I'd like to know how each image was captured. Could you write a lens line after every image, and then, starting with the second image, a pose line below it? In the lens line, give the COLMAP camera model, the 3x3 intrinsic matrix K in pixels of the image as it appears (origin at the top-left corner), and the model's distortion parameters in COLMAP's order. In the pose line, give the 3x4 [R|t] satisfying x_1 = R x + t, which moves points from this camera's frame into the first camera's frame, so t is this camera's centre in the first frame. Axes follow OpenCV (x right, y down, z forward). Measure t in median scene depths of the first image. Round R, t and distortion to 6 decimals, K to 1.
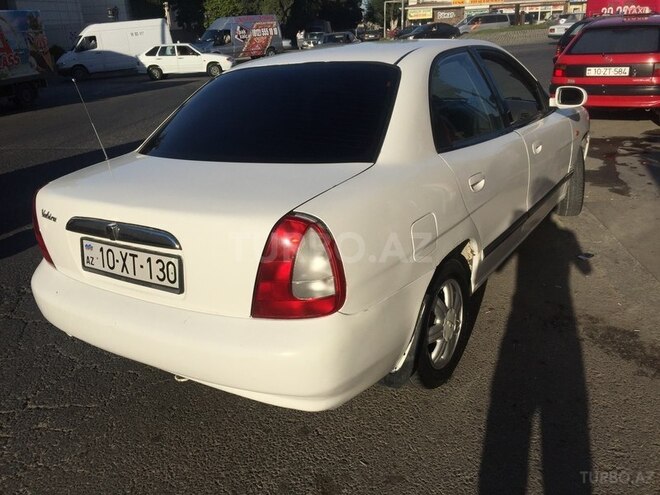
lens RADIAL K [[562.2, 0, 331.9], [0, 562.2, 247.2], [0, 0, 1]] dist [-0.008269, -0.007793]
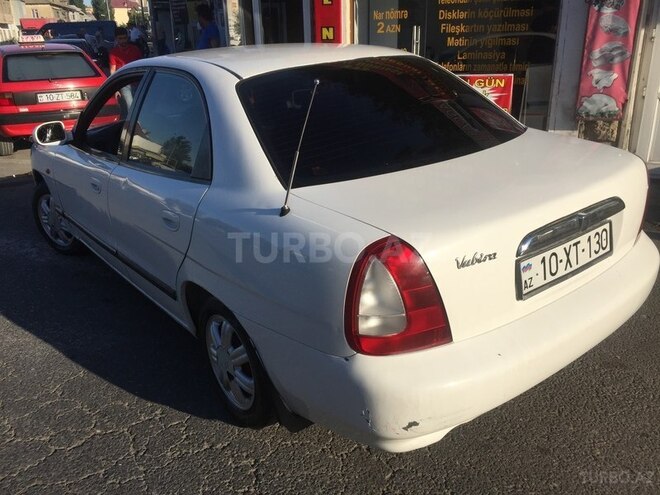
lens RADIAL K [[562.2, 0, 332.2], [0, 562.2, 247.0], [0, 0, 1]] dist [-0.008269, -0.007793]
pose [[0.344278, -0.290696, 0.892731, -0.310523], [0.346036, 0.923208, 0.167173, -0.064934], [-0.872772, 0.251363, 0.418432, 0.224235]]
